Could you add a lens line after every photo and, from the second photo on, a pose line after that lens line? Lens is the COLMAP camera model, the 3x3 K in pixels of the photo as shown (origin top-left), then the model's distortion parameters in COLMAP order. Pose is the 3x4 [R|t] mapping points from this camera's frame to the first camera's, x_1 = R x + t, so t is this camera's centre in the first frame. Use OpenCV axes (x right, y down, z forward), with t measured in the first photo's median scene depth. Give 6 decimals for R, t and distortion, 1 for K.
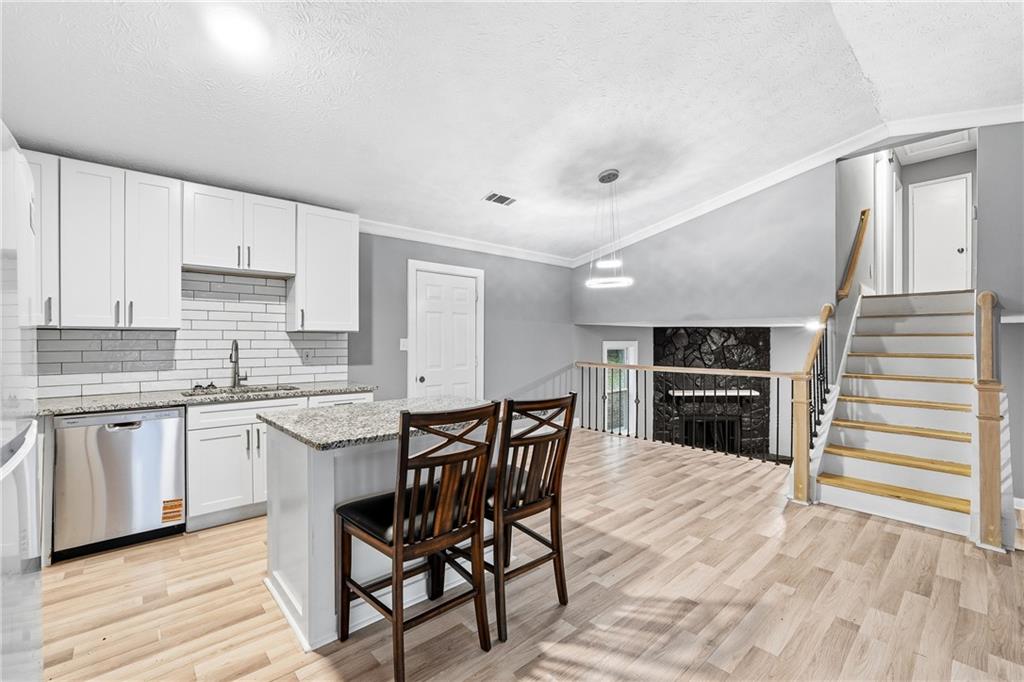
lens RADIAL K [[436.2, 0, 508.8], [0, 436.2, 341.7], [0, 0, 1]] dist [-0.013306, 0.004238]
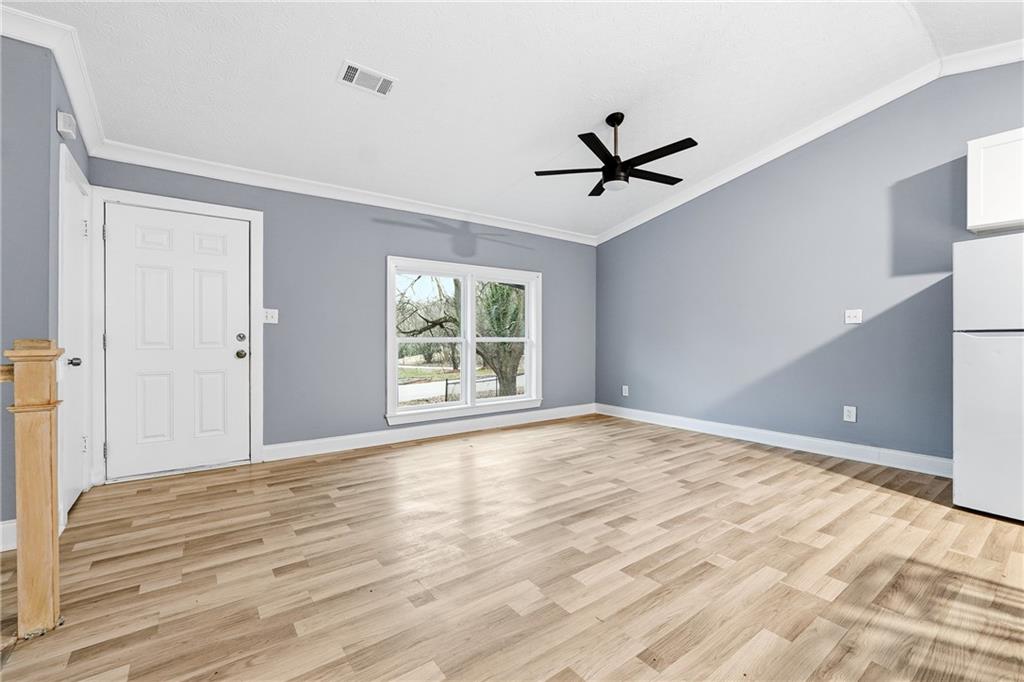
lens RADIAL K [[436.2, 0, 508.8], [0, 436.2, 341.7], [0, 0, 1]] dist [-0.013306, 0.004238]
pose [[-0.995391, -0.003476, 0.095839, 0.609206], [-0.002582, 0.999952, 0.009452, 0.074096], [-0.095867, 0.009161, -0.995352, 1.108901]]
